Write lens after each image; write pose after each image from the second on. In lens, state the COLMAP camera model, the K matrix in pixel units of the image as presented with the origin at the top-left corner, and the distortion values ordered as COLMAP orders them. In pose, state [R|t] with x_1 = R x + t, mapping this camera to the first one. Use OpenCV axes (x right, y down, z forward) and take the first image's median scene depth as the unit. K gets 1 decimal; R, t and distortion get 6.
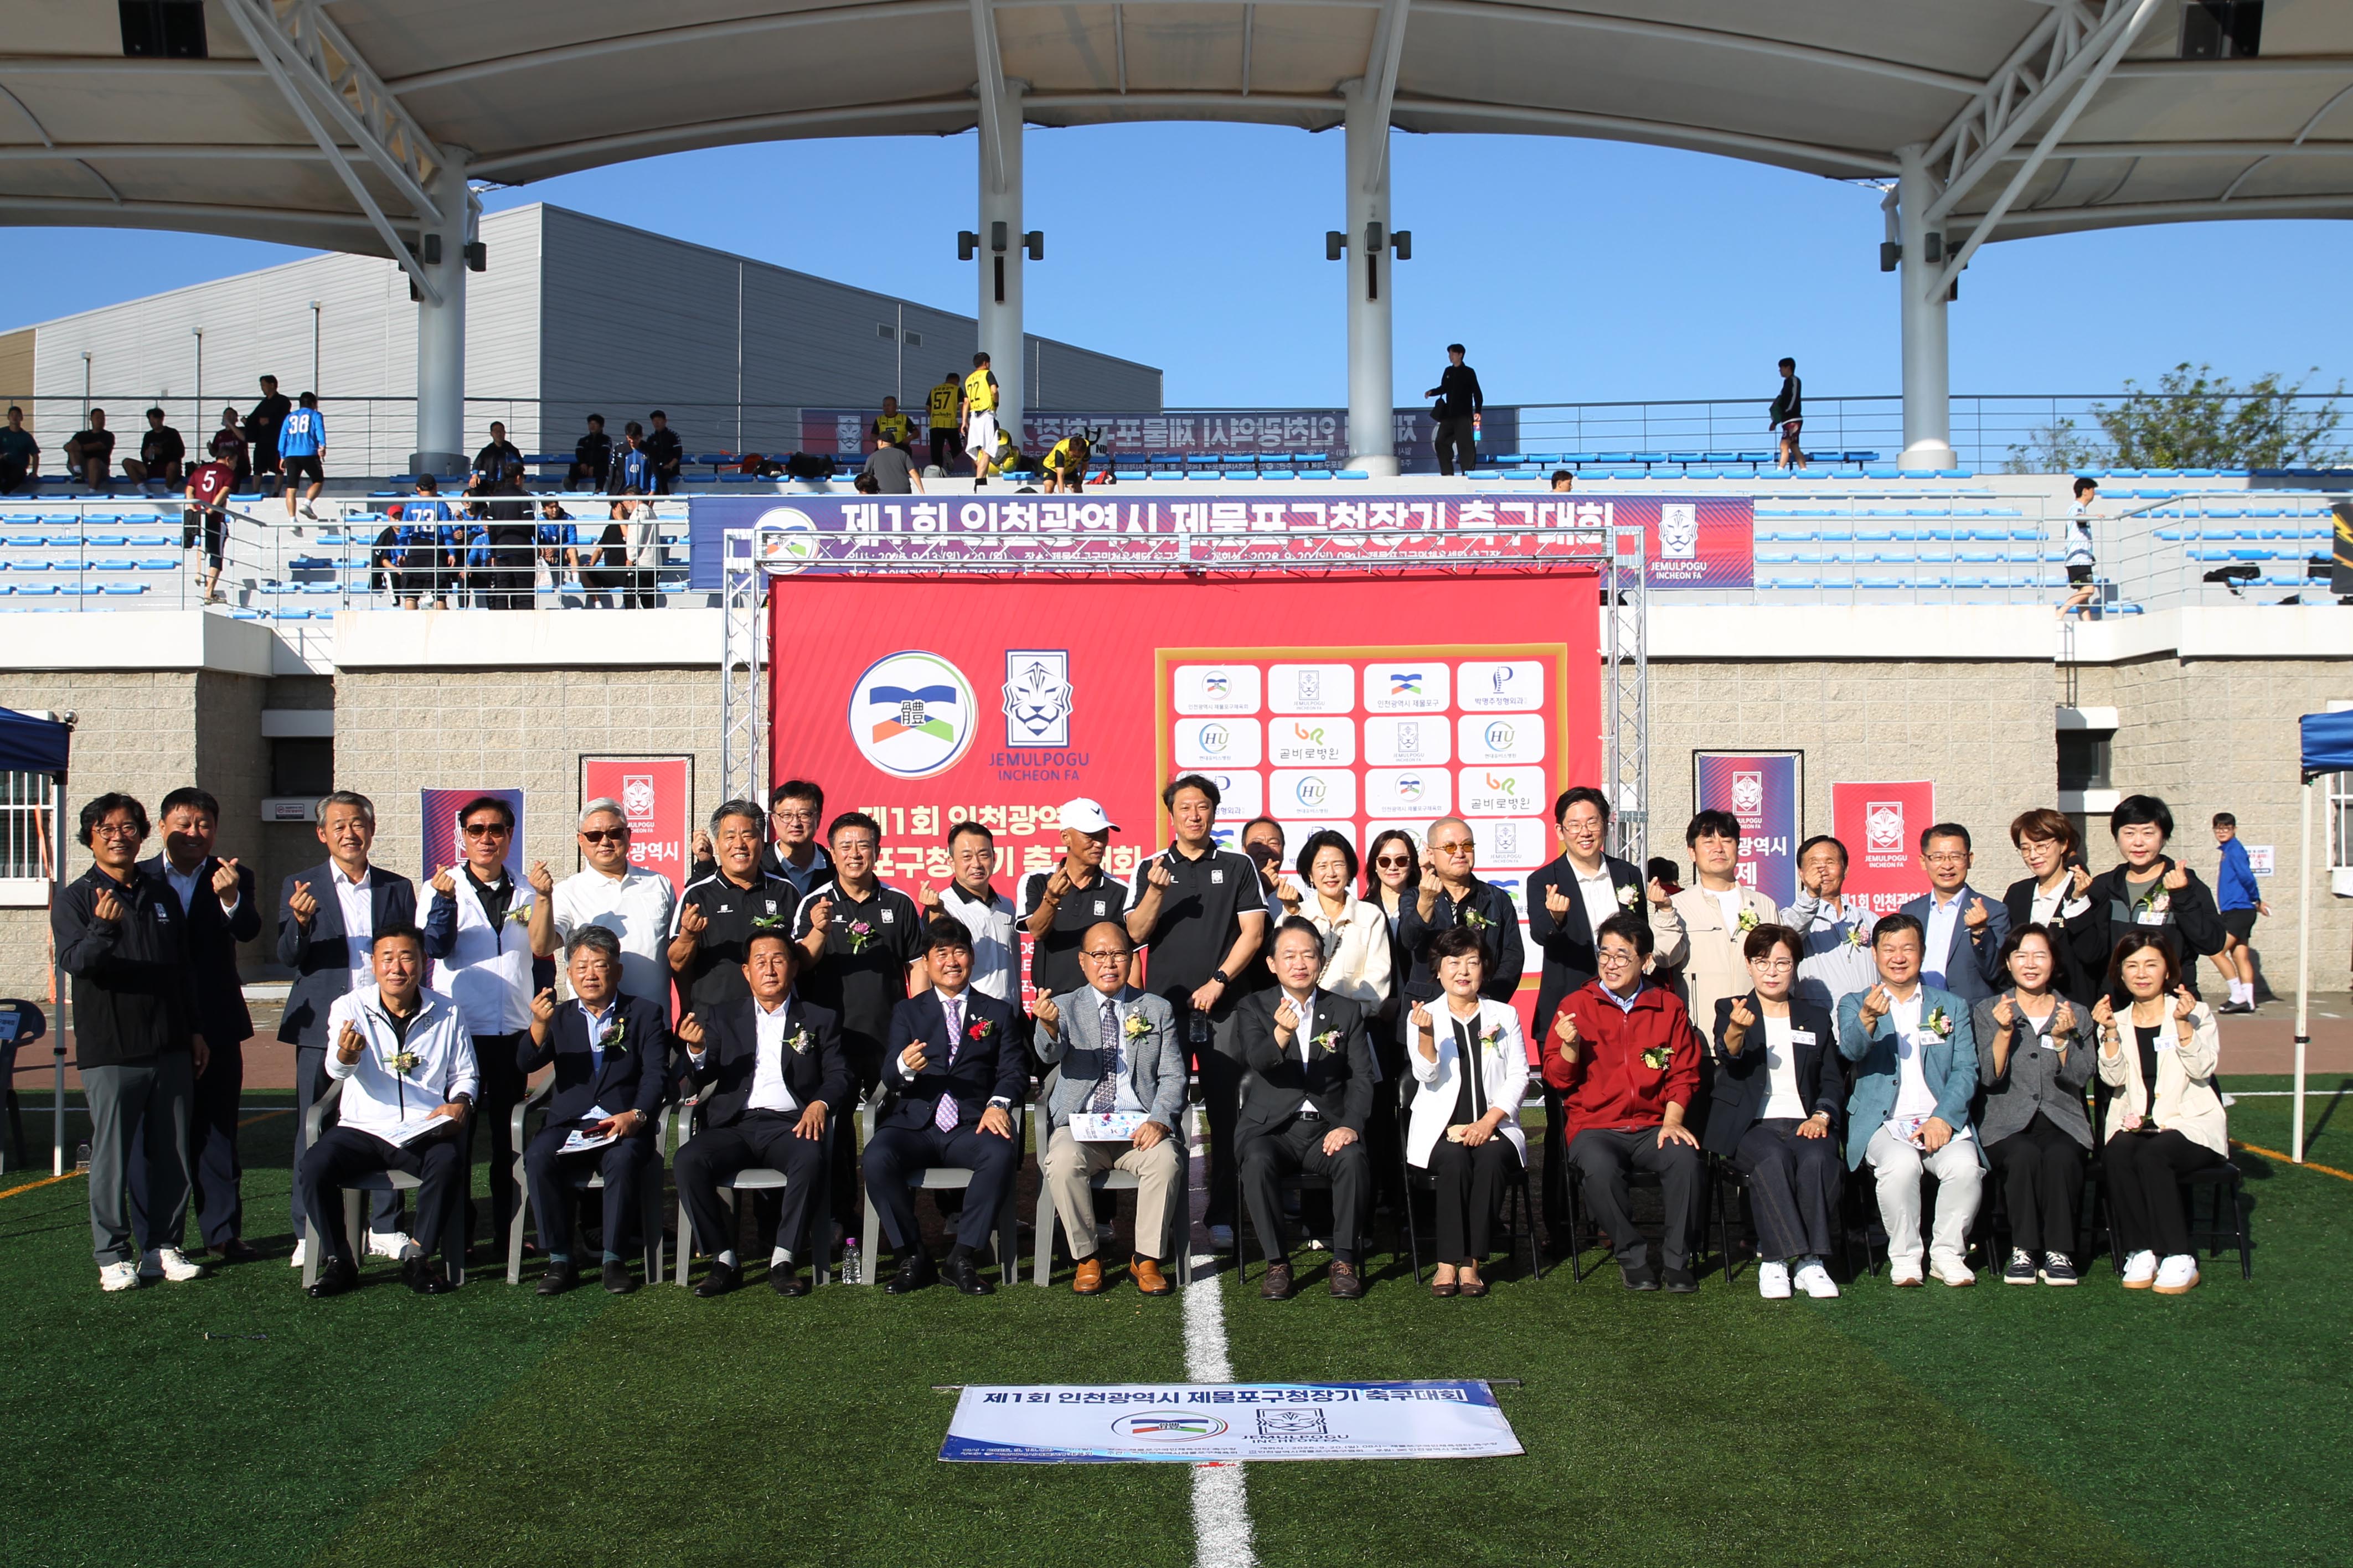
lens RADIAL K [[2517.9, 0, 1176.5], [0, 2517.9, 784.0], [0, 0, 1]] dist [-0.096884, 0.110813]
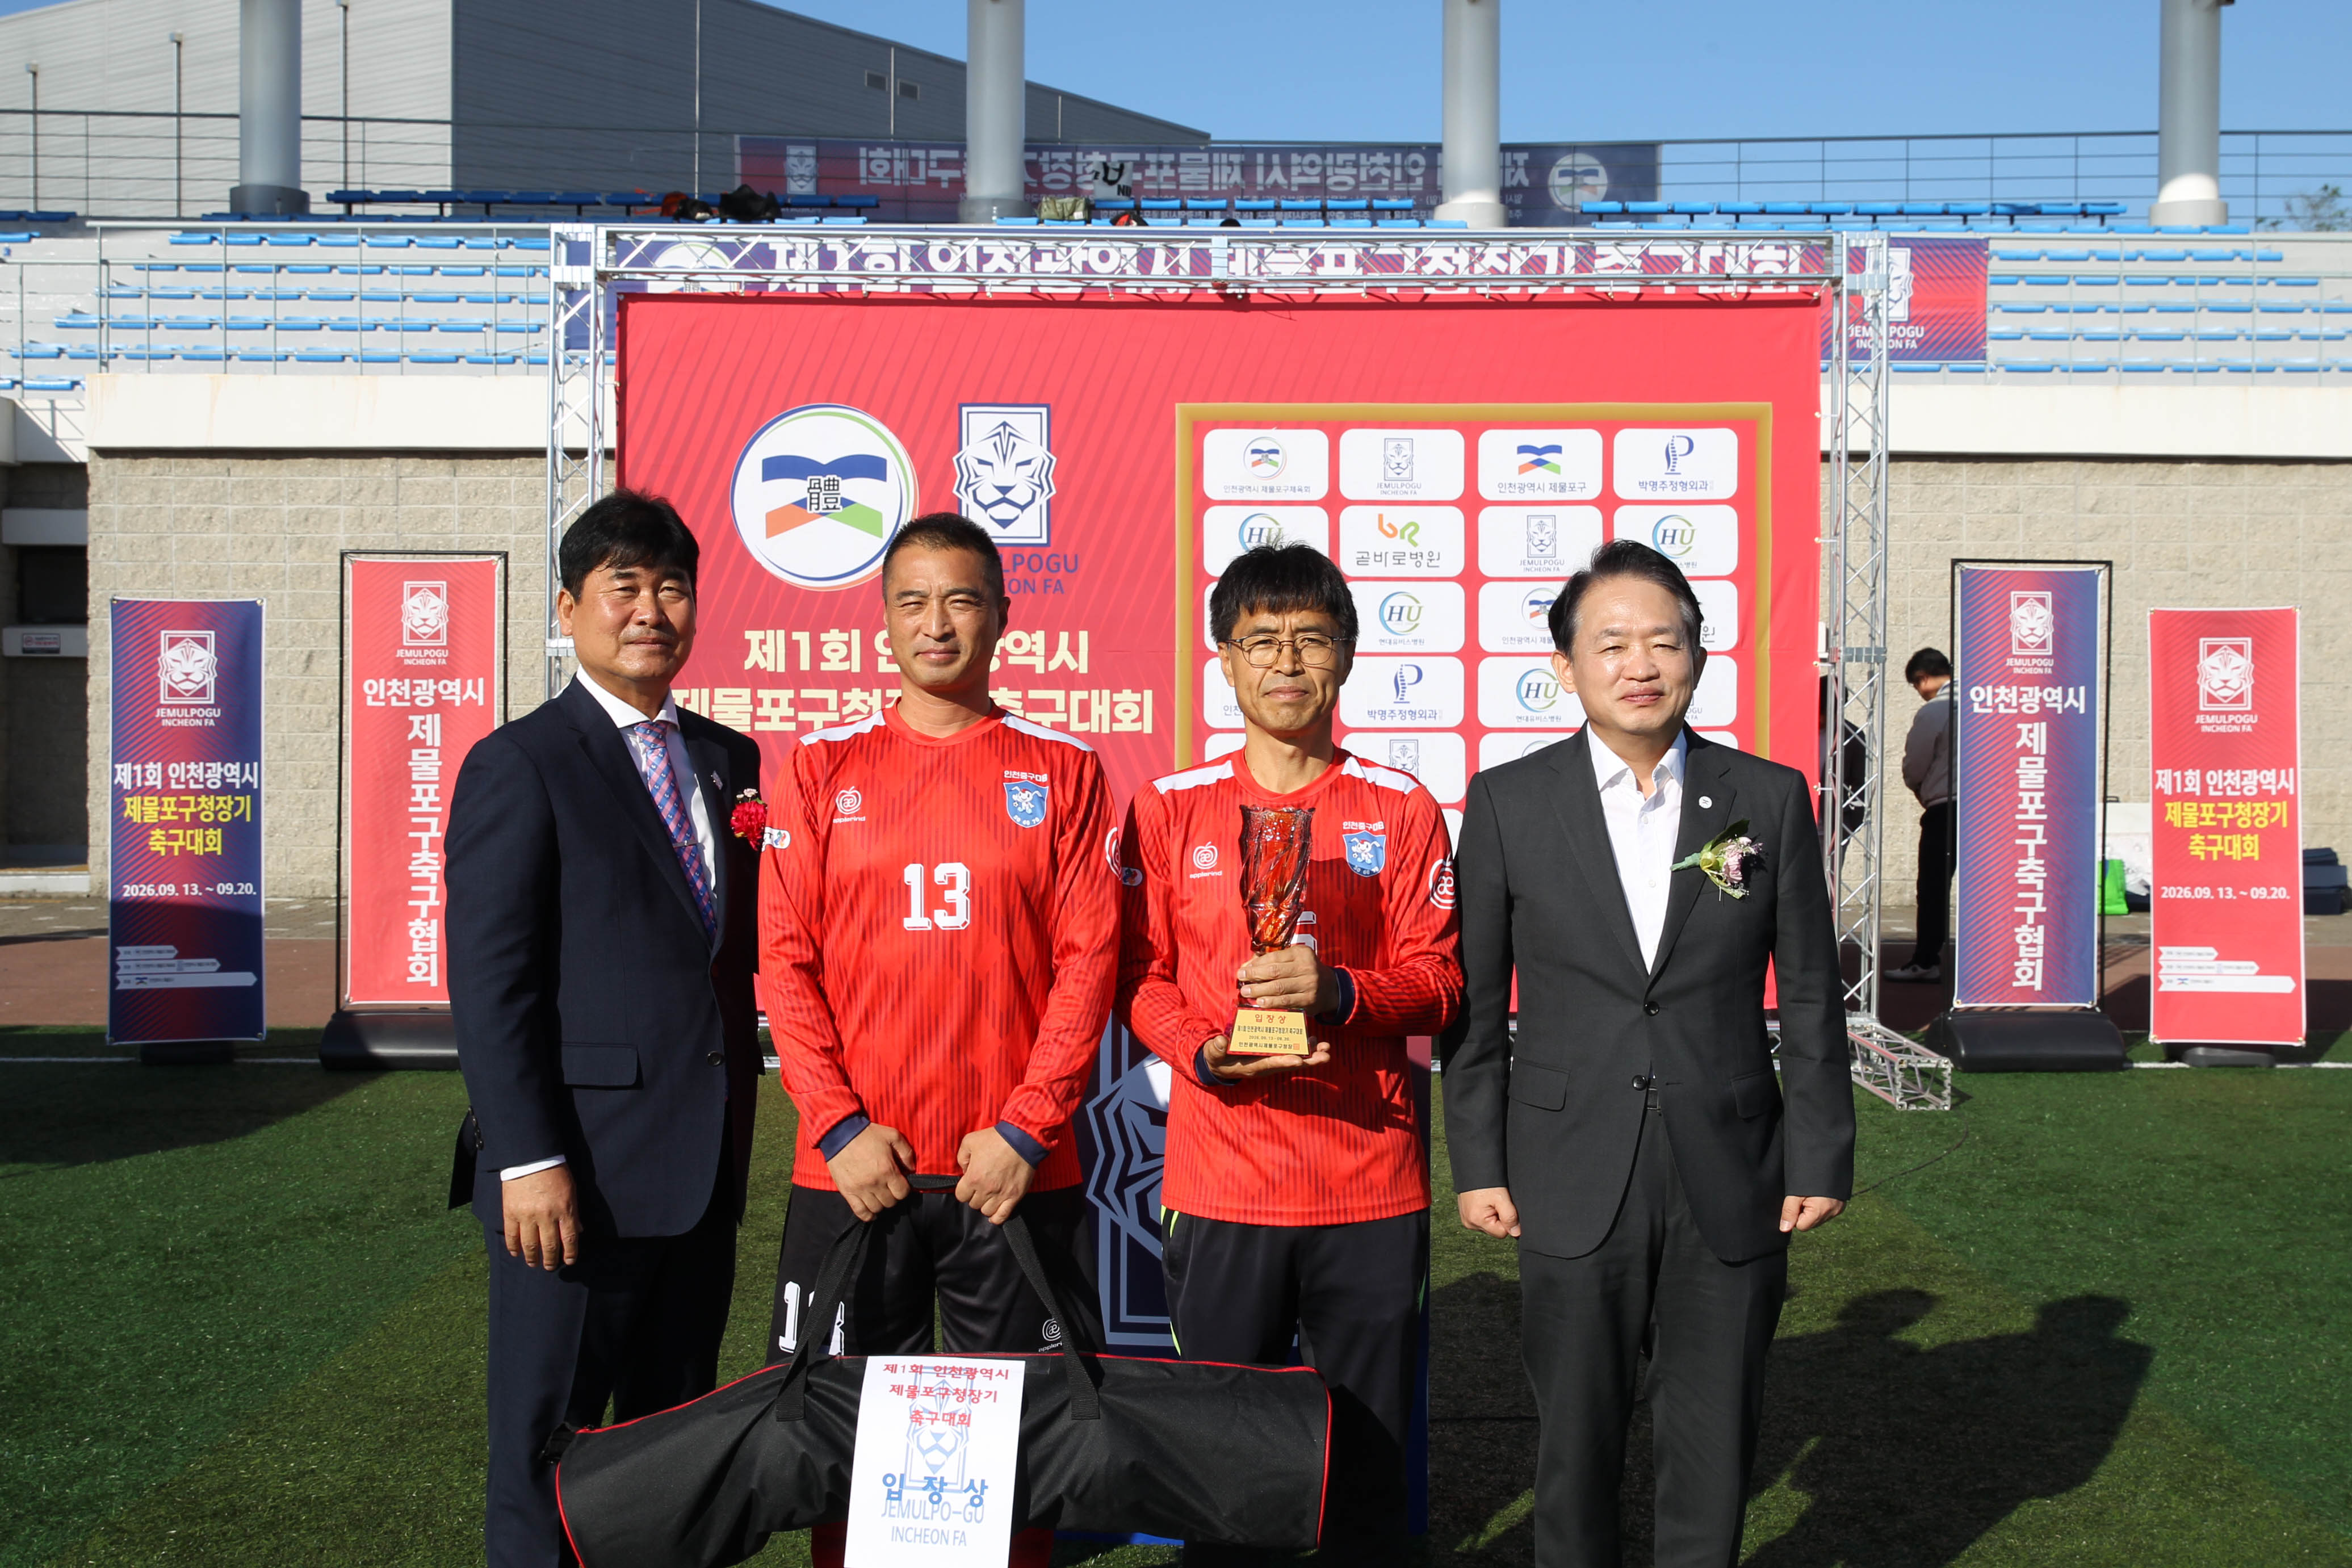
lens RADIAL K [[2733.5, 0, 1213.8], [0, 2733.5, 757.4], [0, 0, 1]] dist [-0.034539, 0.037226]
pose [[0.999943, 0.008952, -0.005761, 0.006915], [-0.008712, 0.999147, 0.040356, 0.012434], [0.006118, -0.040304, 0.999169, 0.244191]]
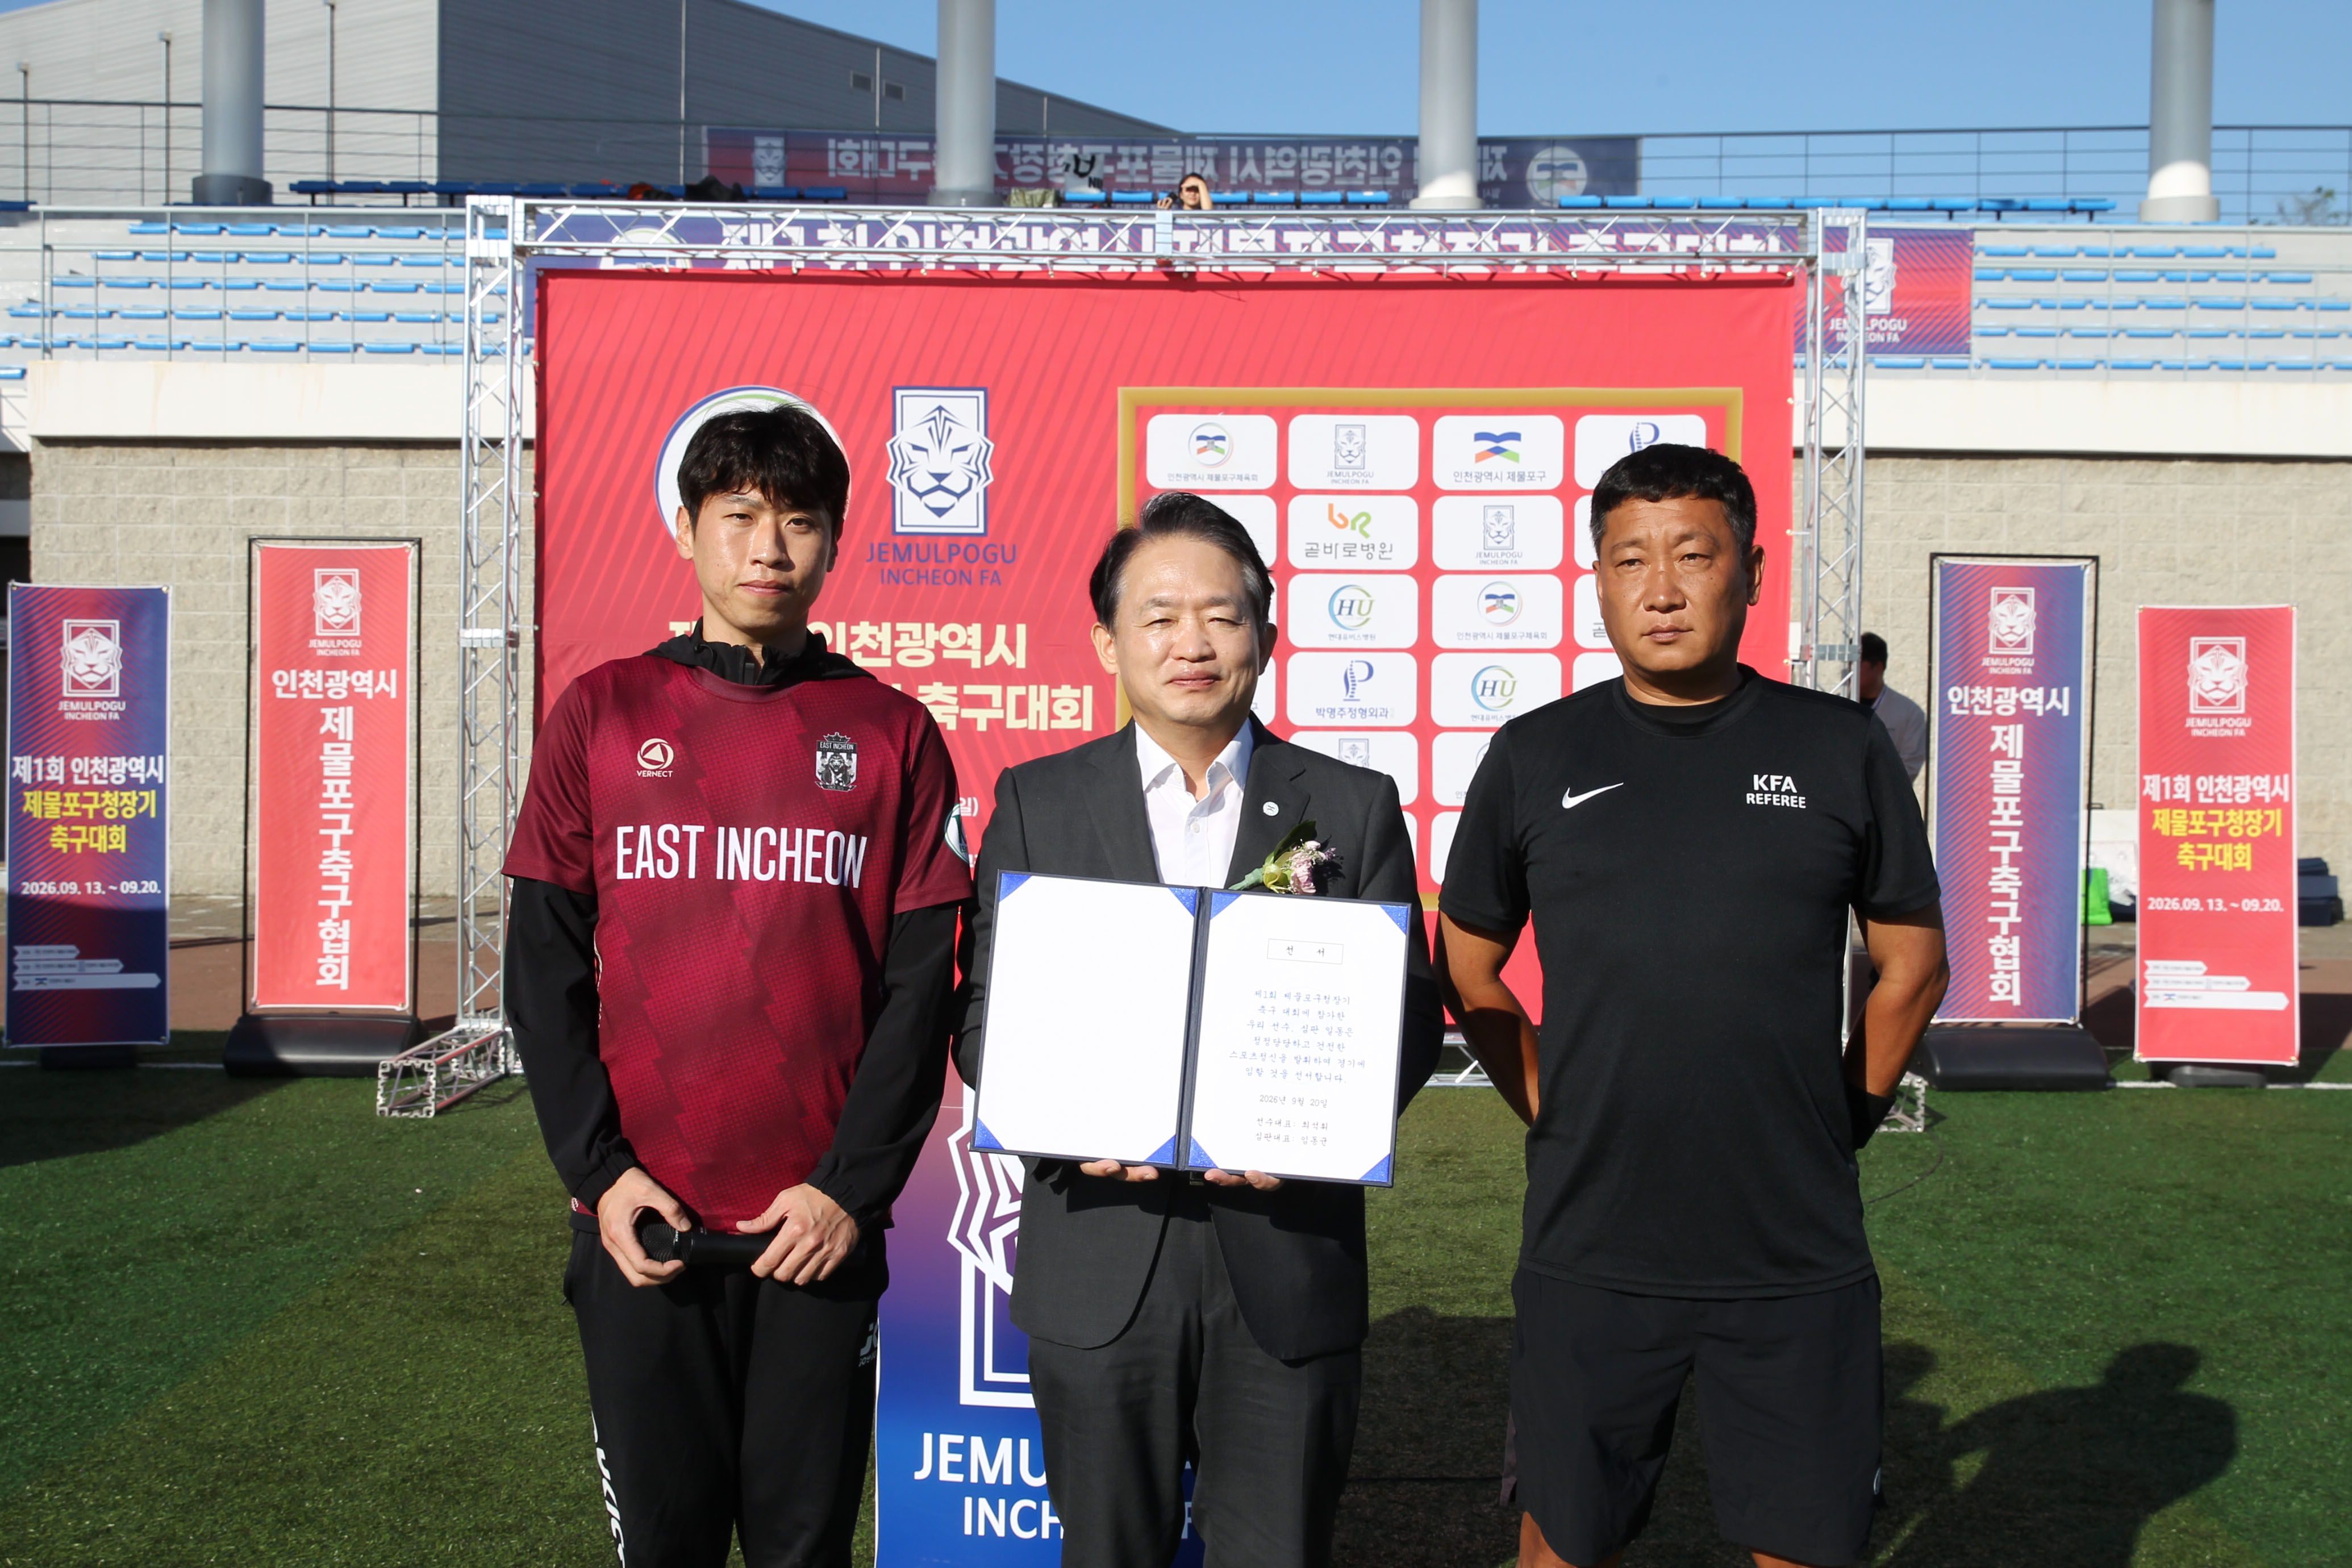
lens RADIAL K [[2669.7, 0, 1176.0], [0, 2669.7, 784.0], [0, 0, 1]] dist [-0.009760, -0.041142]
pose [[0.999702, 0.014851, -0.019368, 0.021580], [-0.013878, 0.998679, 0.049467, 0.015088], [0.020077, -0.049183, 0.998588, 0.291095]]
